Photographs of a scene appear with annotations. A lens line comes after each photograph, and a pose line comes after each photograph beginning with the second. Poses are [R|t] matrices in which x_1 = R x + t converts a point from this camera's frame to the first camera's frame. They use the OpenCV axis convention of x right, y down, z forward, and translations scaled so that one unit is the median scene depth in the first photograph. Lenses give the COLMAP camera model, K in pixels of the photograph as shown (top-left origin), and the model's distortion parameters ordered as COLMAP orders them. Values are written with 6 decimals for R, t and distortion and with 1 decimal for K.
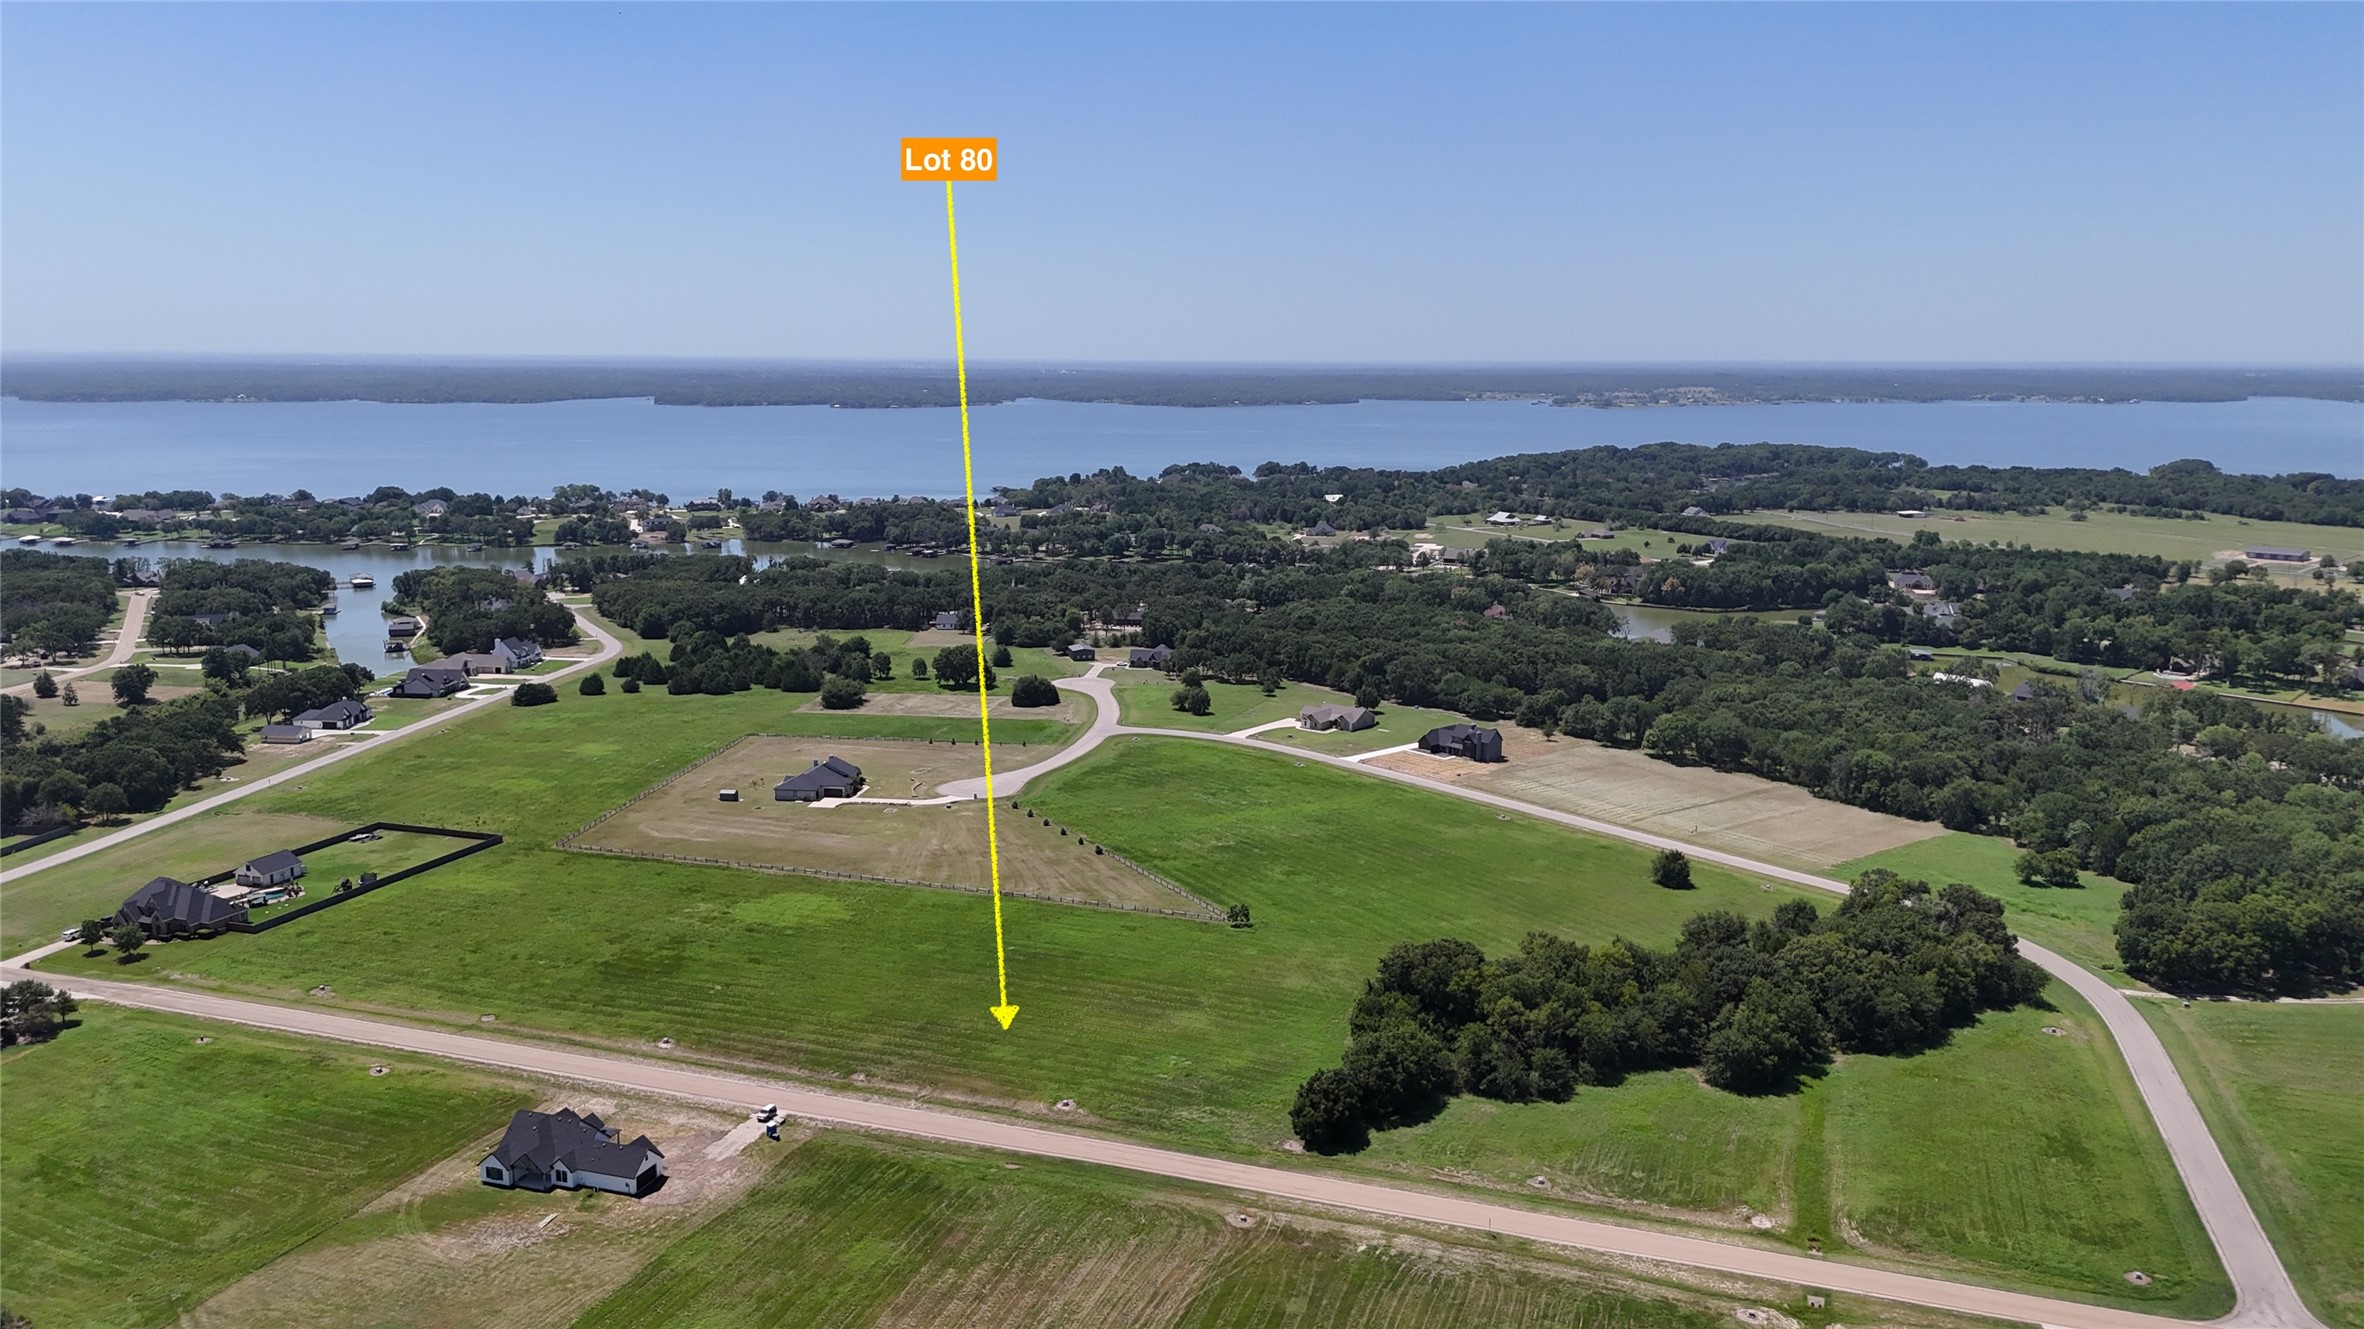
lens RADIAL K [[1741.7, 0, 1182.0], [0, 1741.7, 664.5], [0, 0, 1]] dist [0.069413, -0.066322]
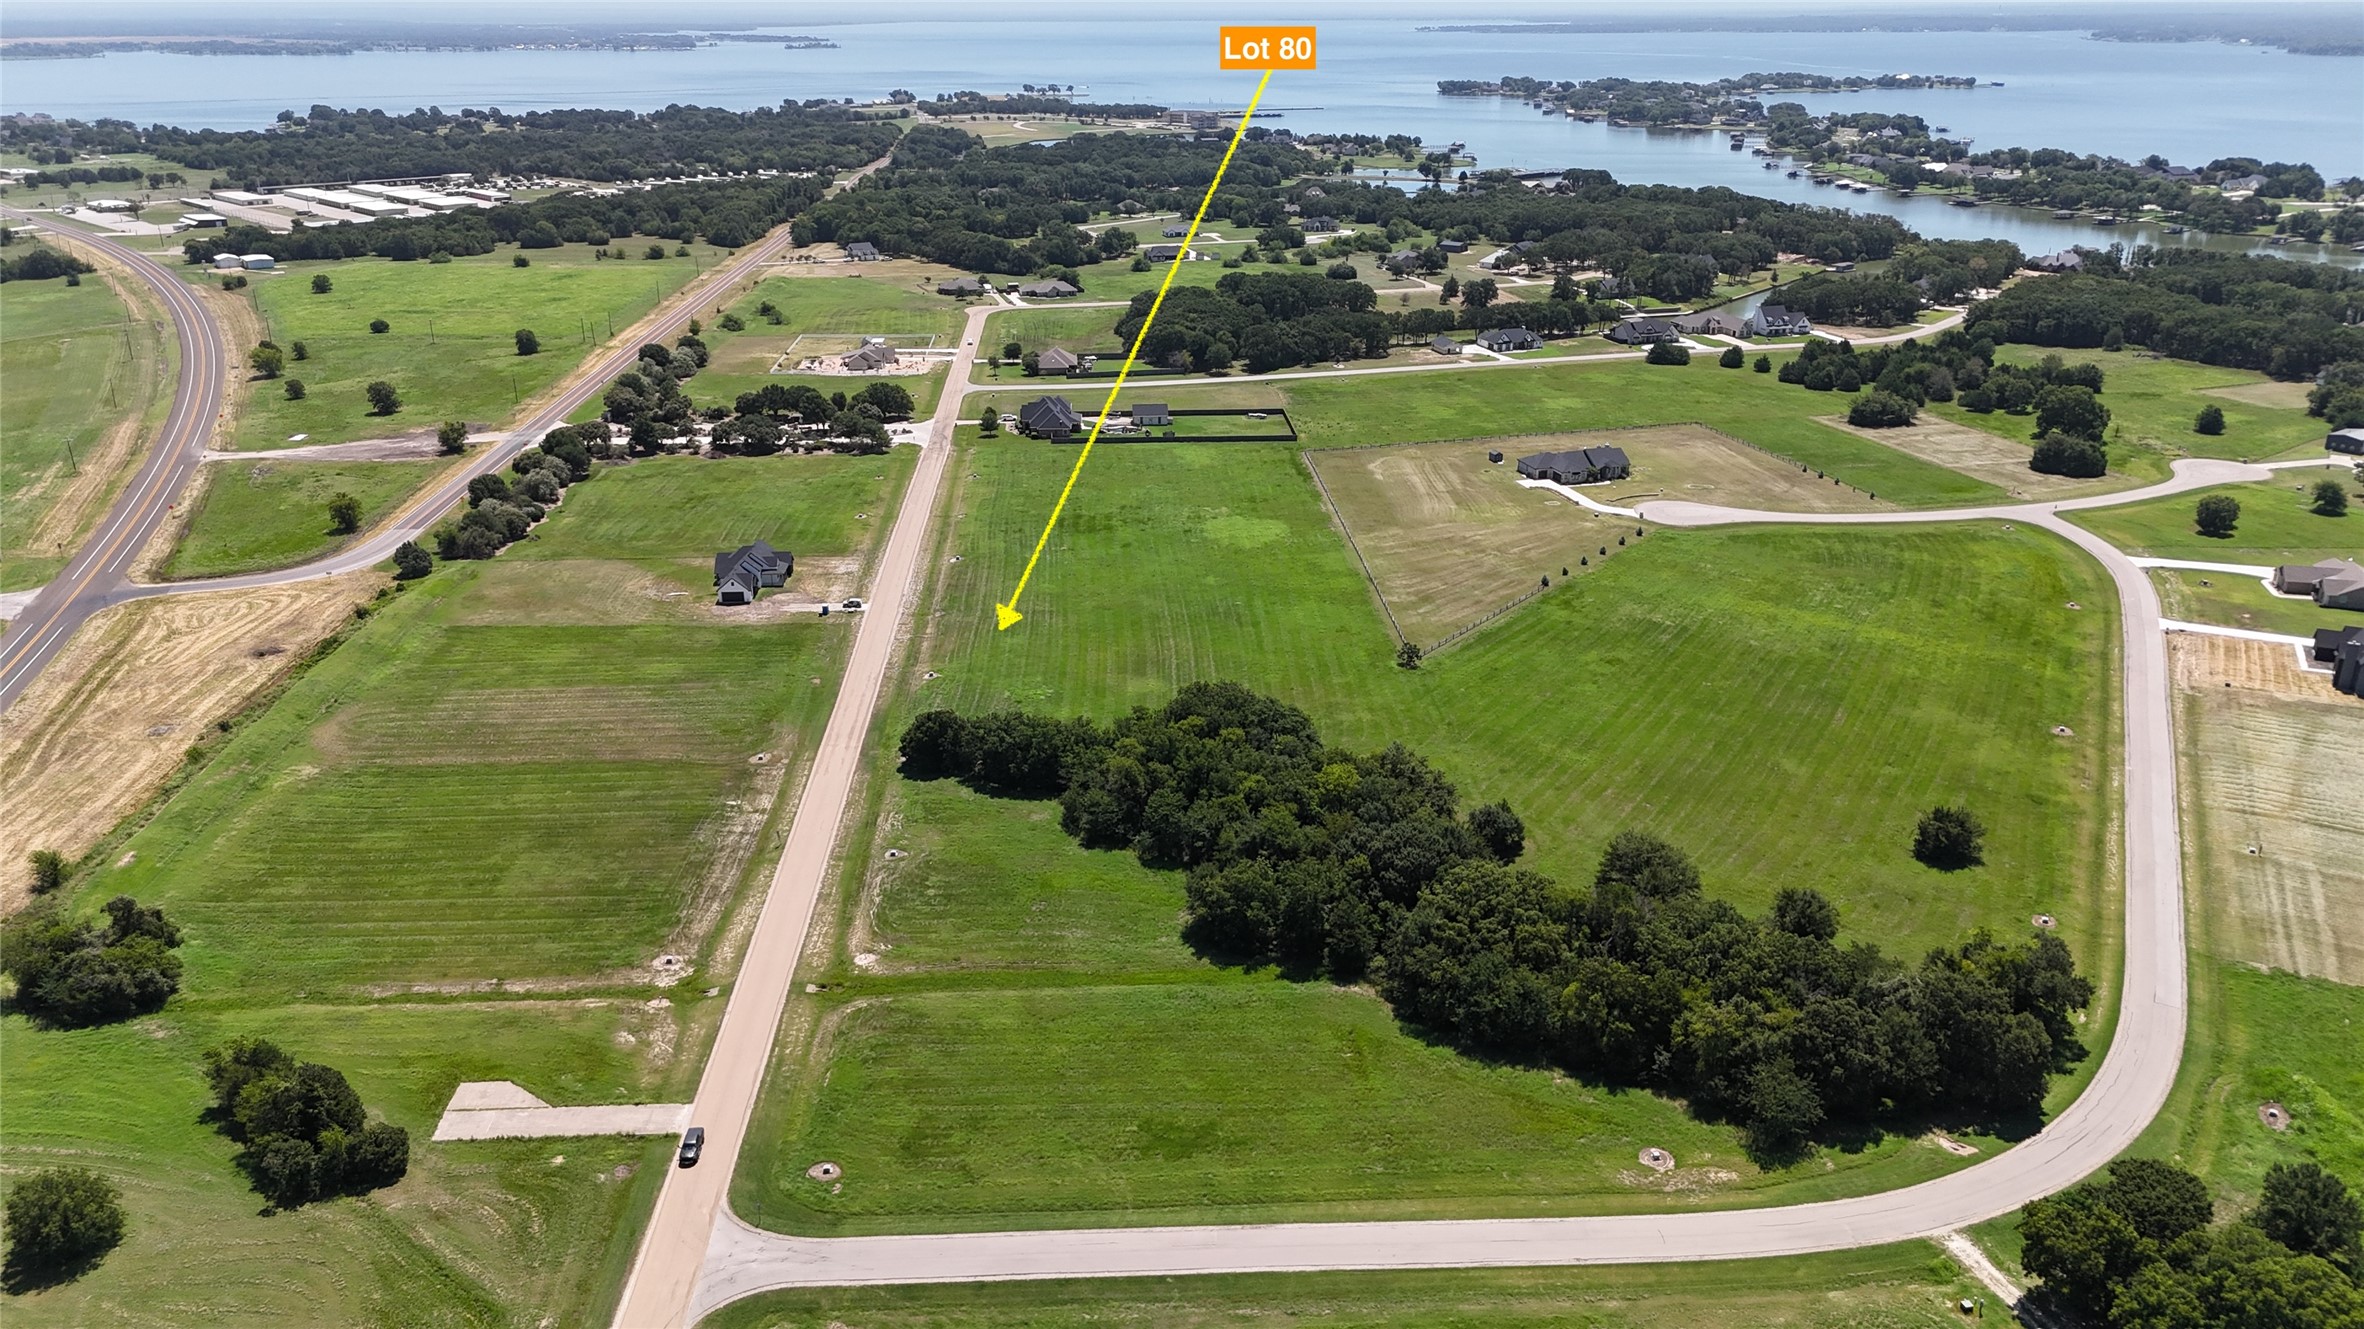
lens RADIAL K [[1741.7, 0, 1182.0], [0, 1741.7, 664.5], [0, 0, 1]] dist [0.069413, -0.066322]
pose [[0.379107, 0.322137, -0.867471, 0.597661], [-0.158500, 0.946200, 0.282105, -0.070269], [0.911678, 0.030546, 0.409769, 0.382662]]
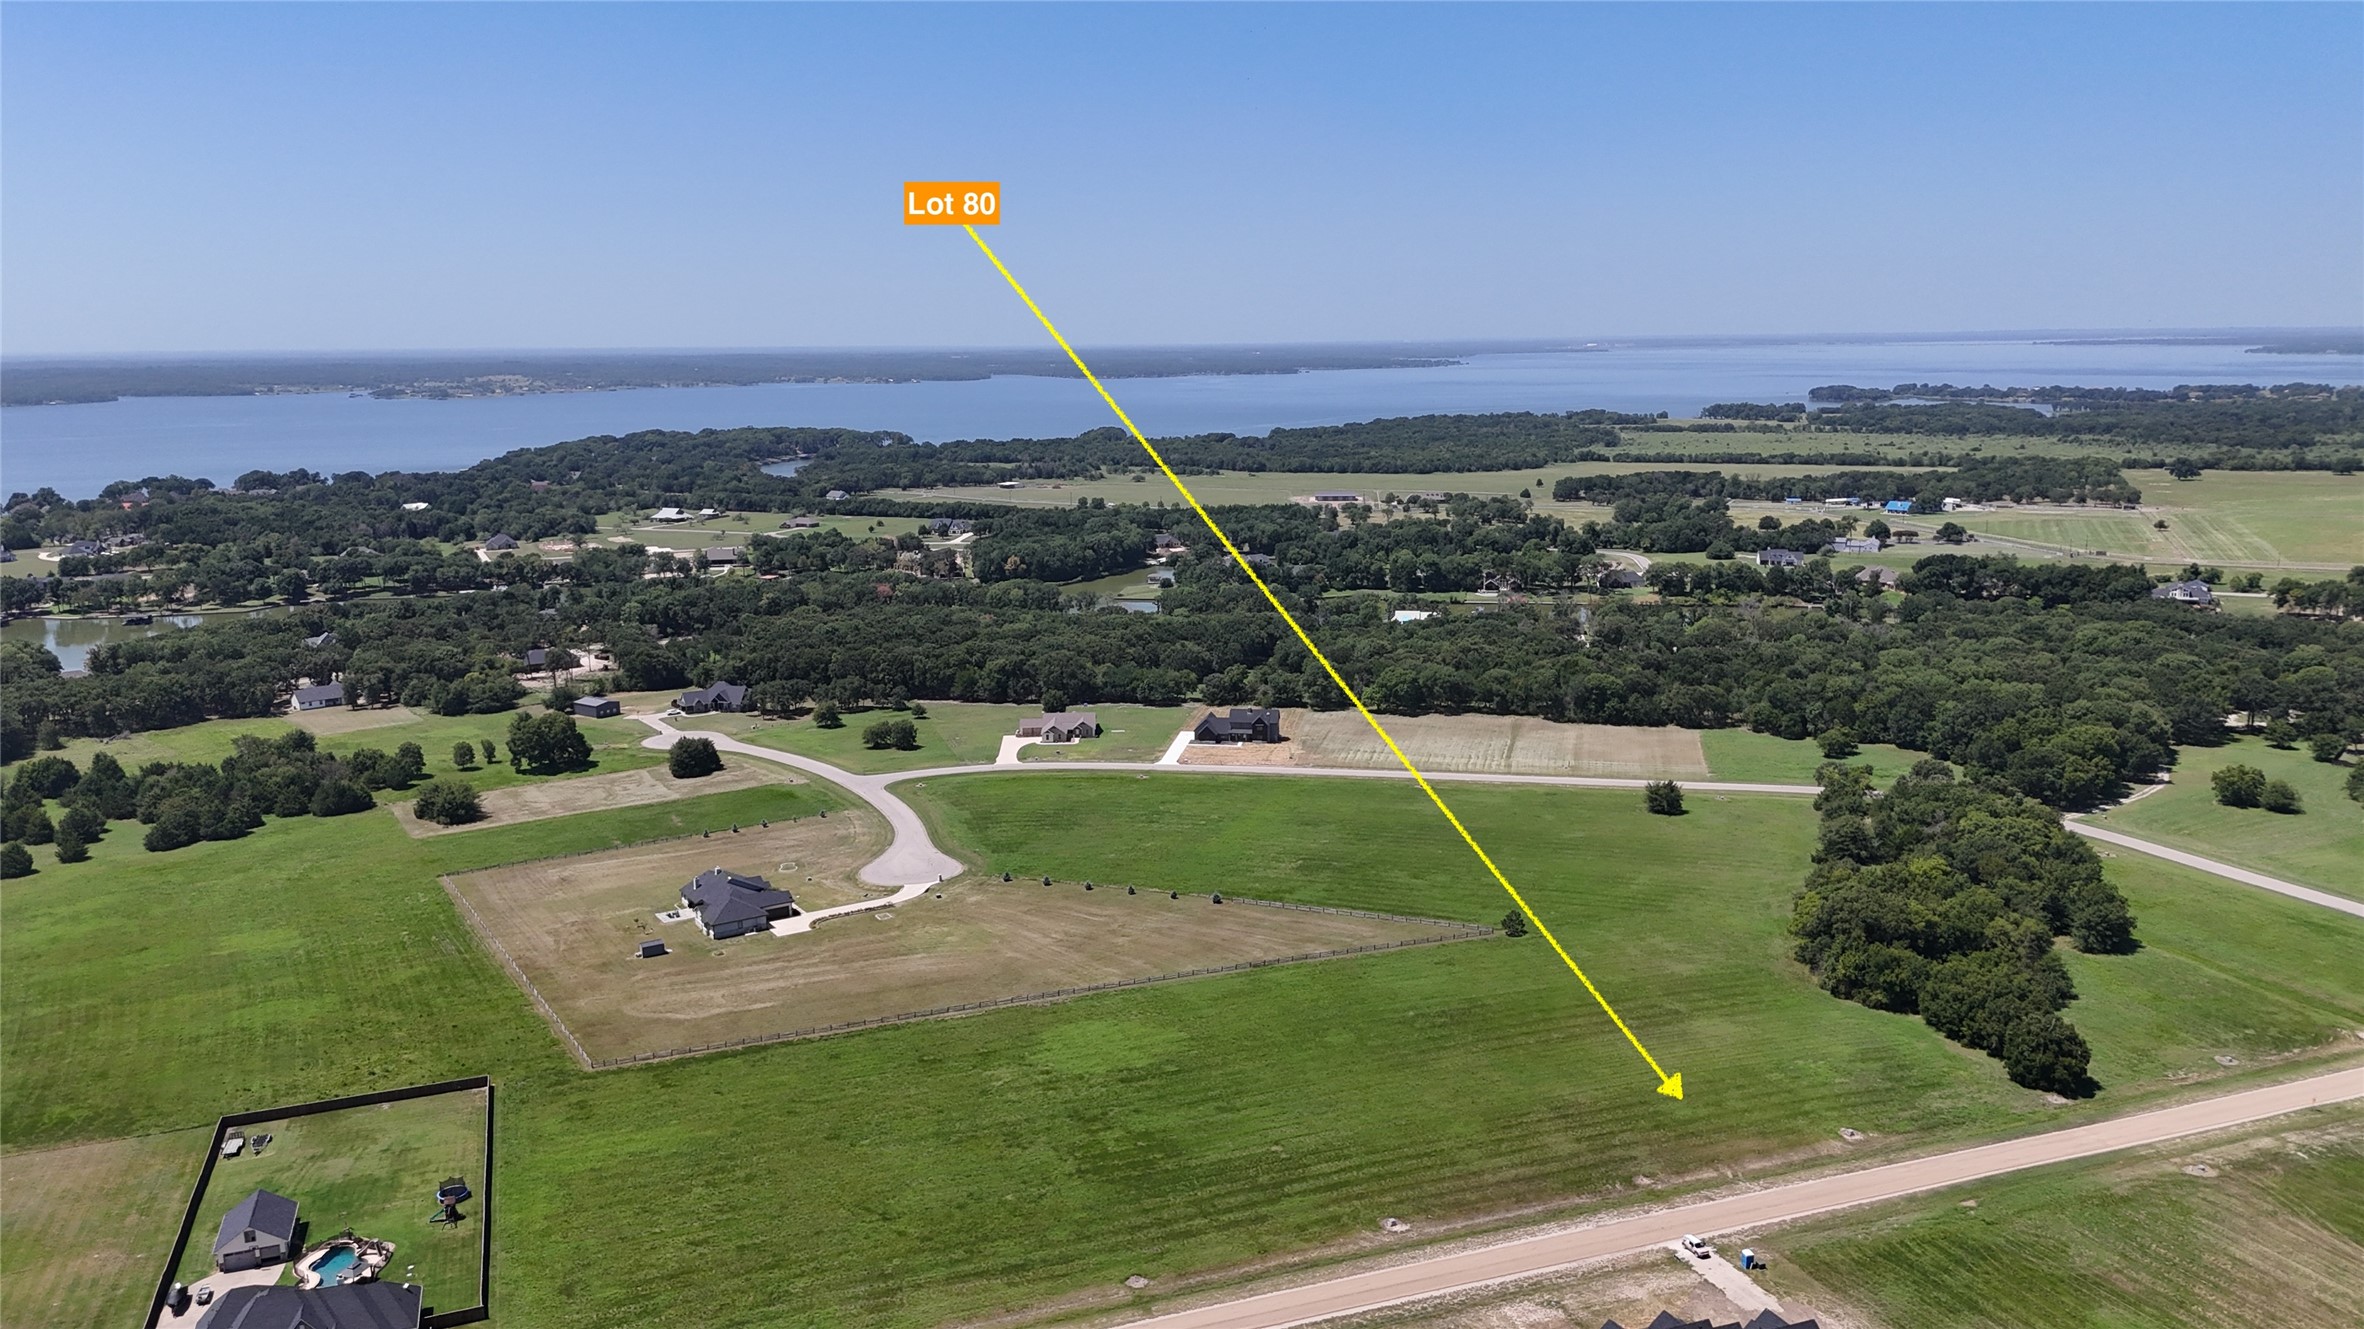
lens RADIAL K [[1741.7, 0, 1182.0], [0, 1741.7, 664.5], [0, 0, 1]] dist [0.069413, -0.066322]
pose [[0.766410, -0.131235, 0.628803, -0.507343], [0.126980, 0.990543, 0.051965, -0.048418], [-0.629676, 0.040019, 0.775826, 0.284768]]
